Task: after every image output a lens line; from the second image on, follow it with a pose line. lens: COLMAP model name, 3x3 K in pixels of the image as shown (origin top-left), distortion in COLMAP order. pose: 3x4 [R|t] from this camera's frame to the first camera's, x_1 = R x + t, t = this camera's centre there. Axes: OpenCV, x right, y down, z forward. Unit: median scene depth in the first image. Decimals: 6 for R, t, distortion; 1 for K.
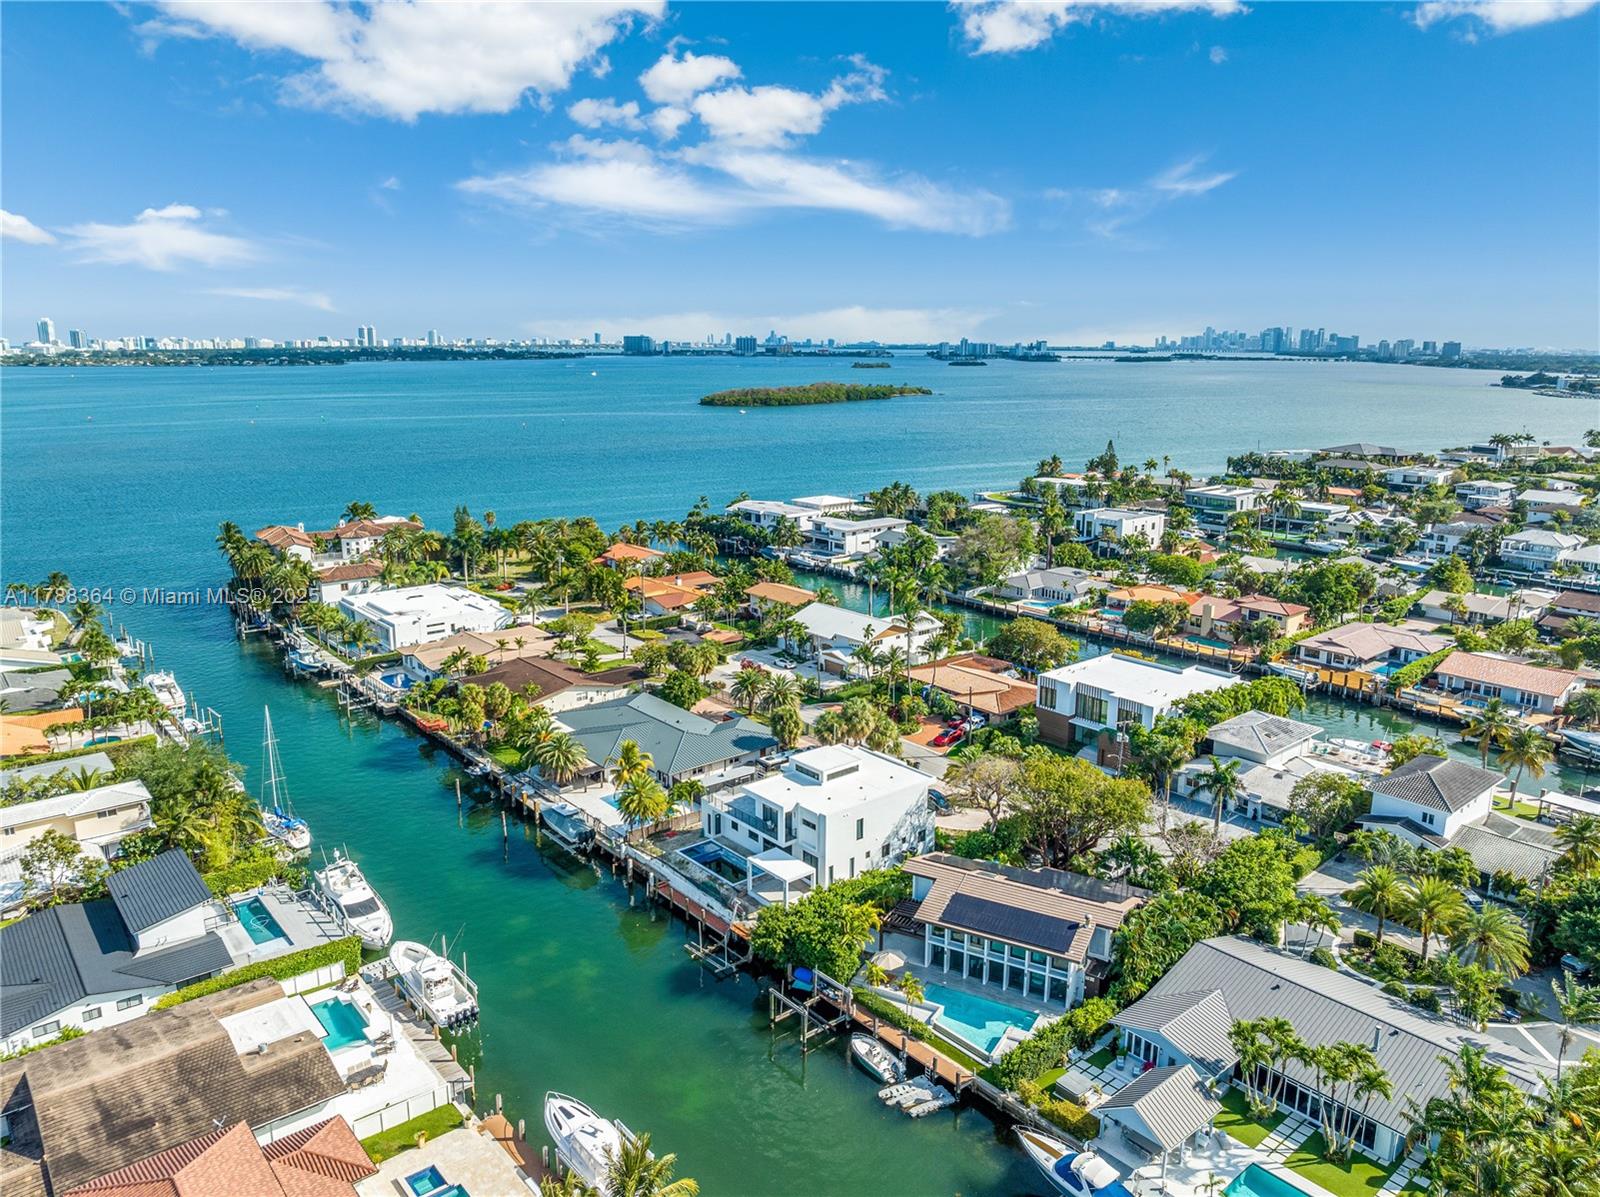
lens RADIAL K [[1127.1, 0, 808.9], [0, 1127.1, 595.0], [0, 0, 1]] dist [-0.043675, 0.013999]
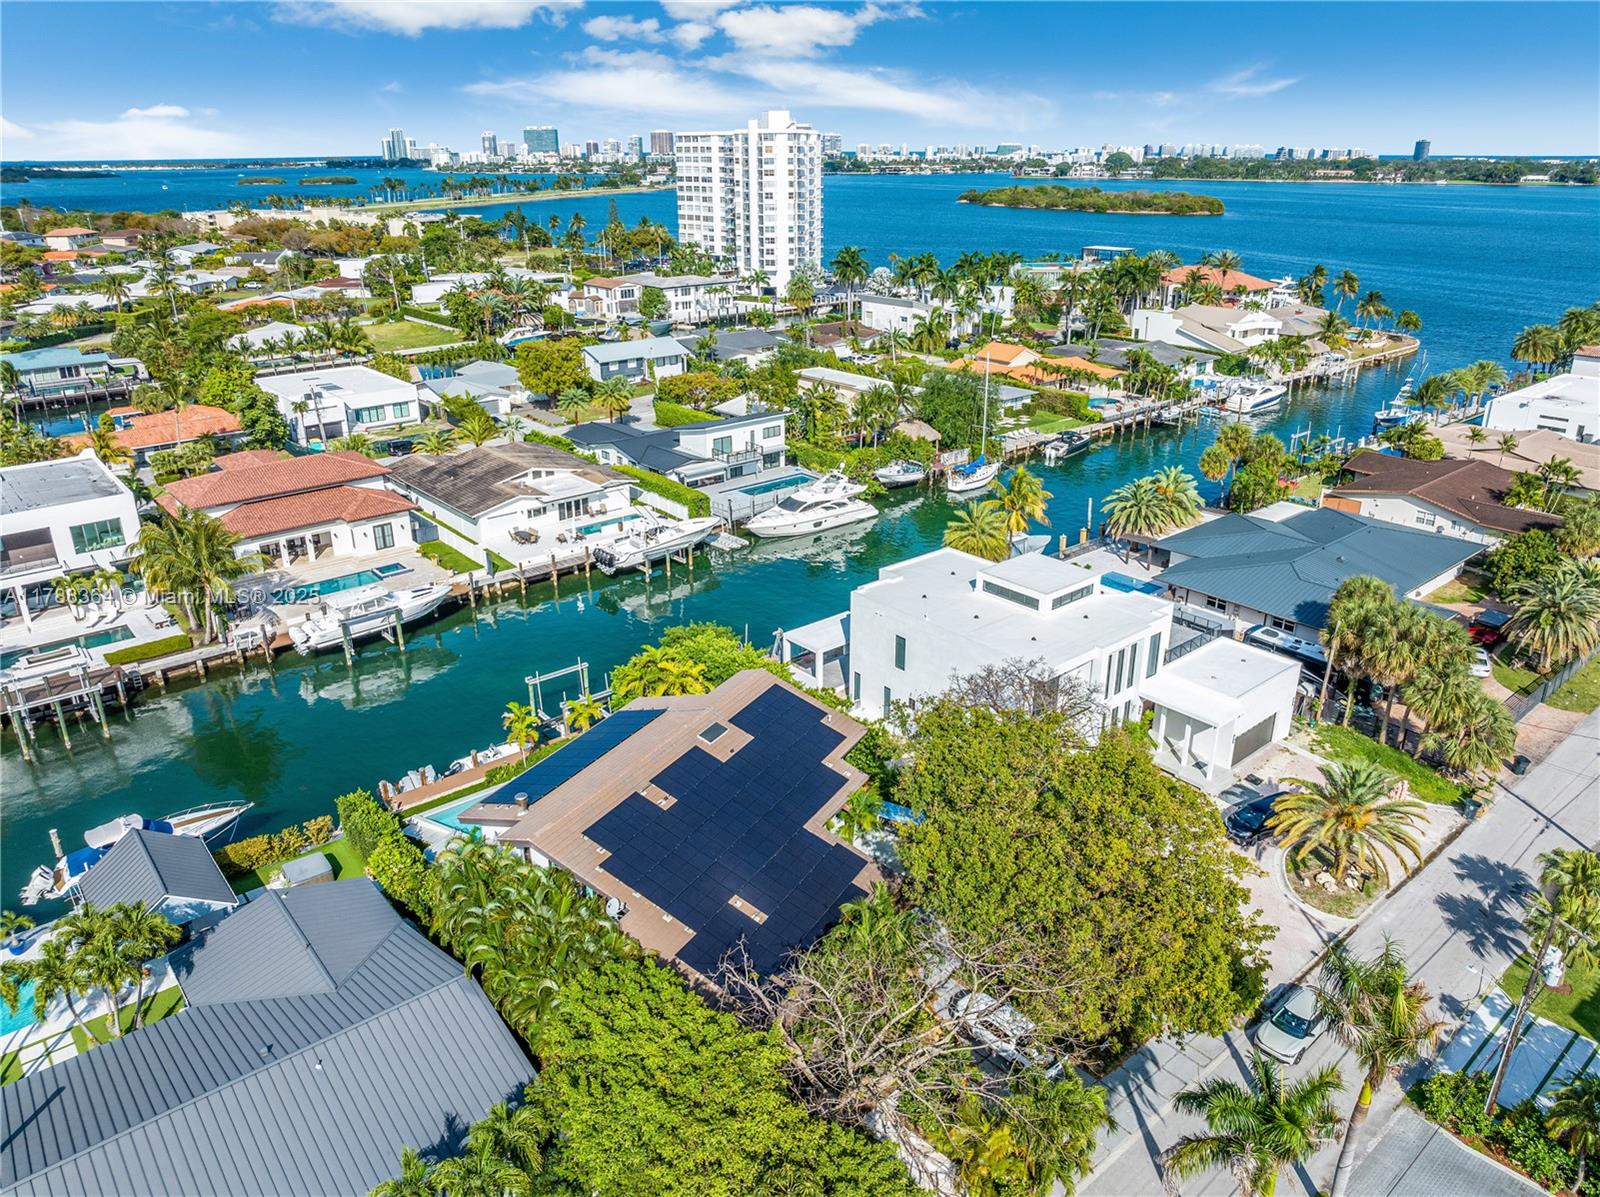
lens RADIAL K [[1127.1, 0, 799.1], [0, 1127.1, 599.8], [0, 0, 1]] dist [-0.043675, 0.013999]
pose [[-0.007765, 0.368639, -0.929540, 0.674640], [-0.217133, 0.906768, 0.361422, -0.033610], [0.976111, 0.204640, 0.073003, 0.985446]]
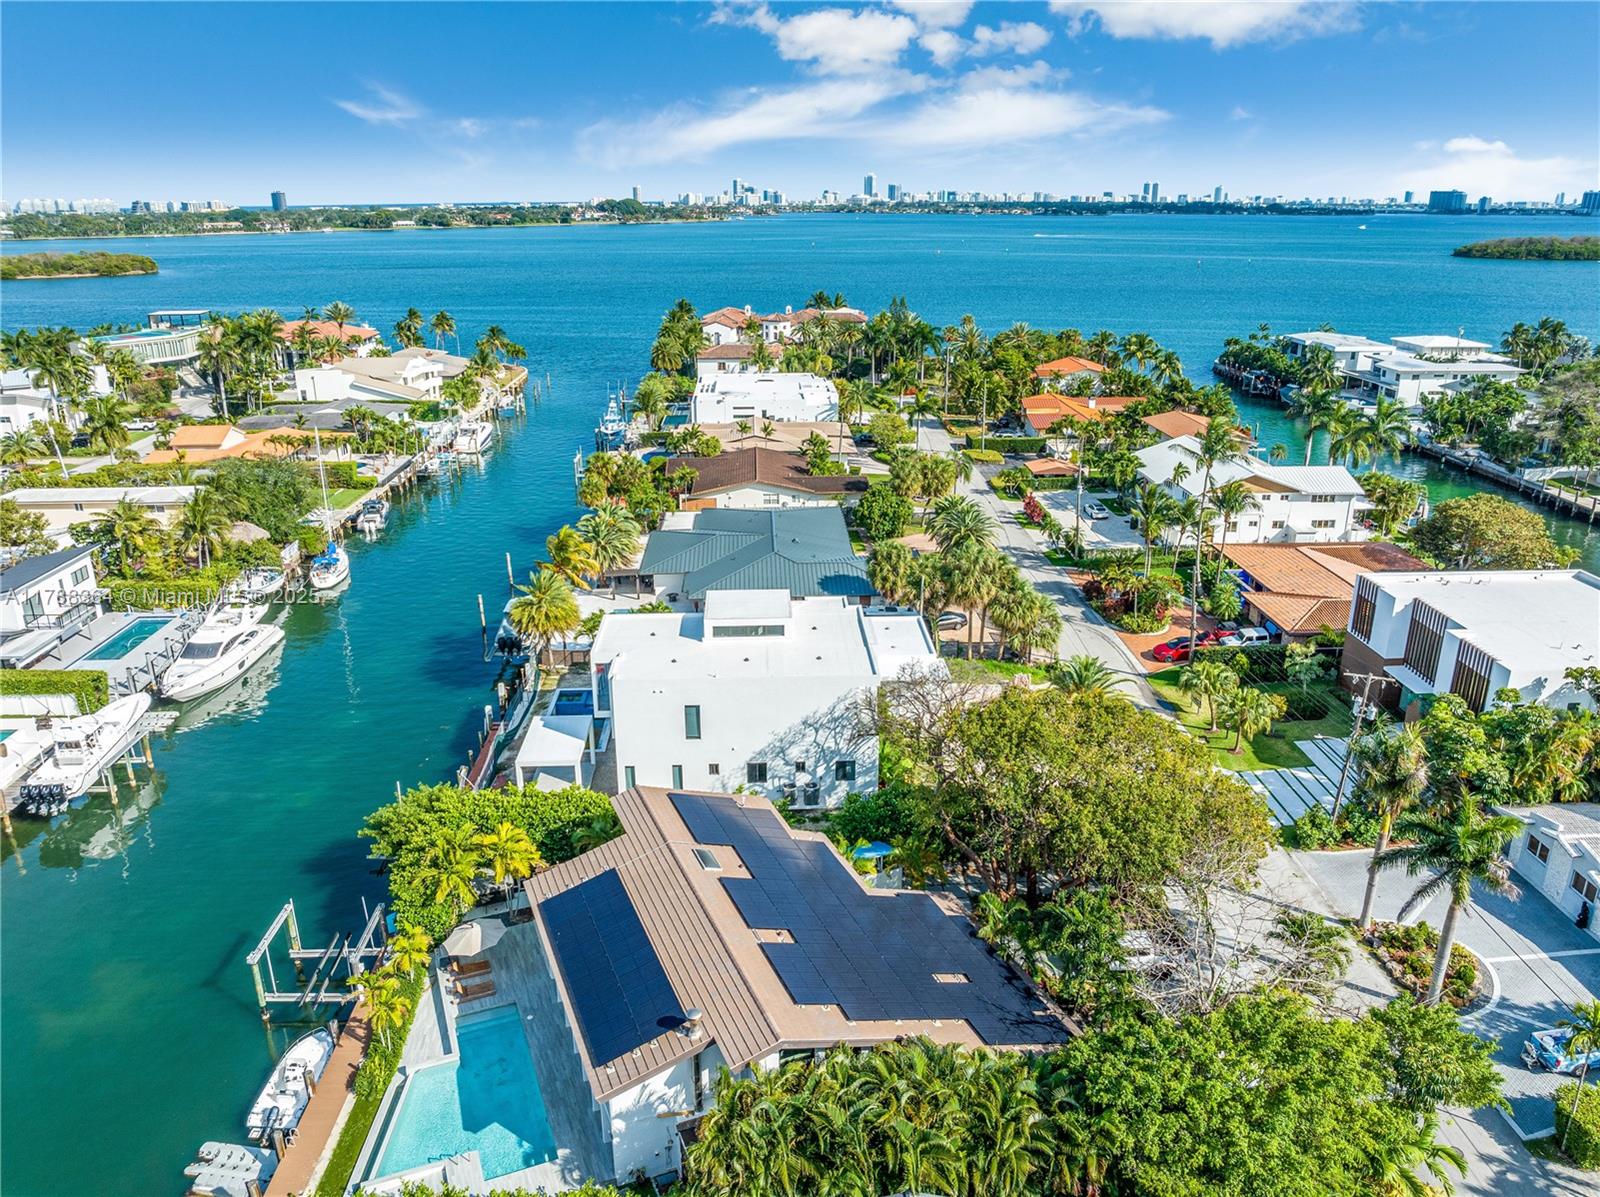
lens RADIAL K [[1127.1, 0, 810.0], [0, 1127.1, 607.9], [0, 0, 1]] dist [-0.043675, 0.013999]
pose [[0.790423, 0.204834, -0.577299, 0.463346], [-0.130761, 0.977133, 0.167666, 0.048221], [0.598442, -0.057039, 0.799133, 0.629057]]
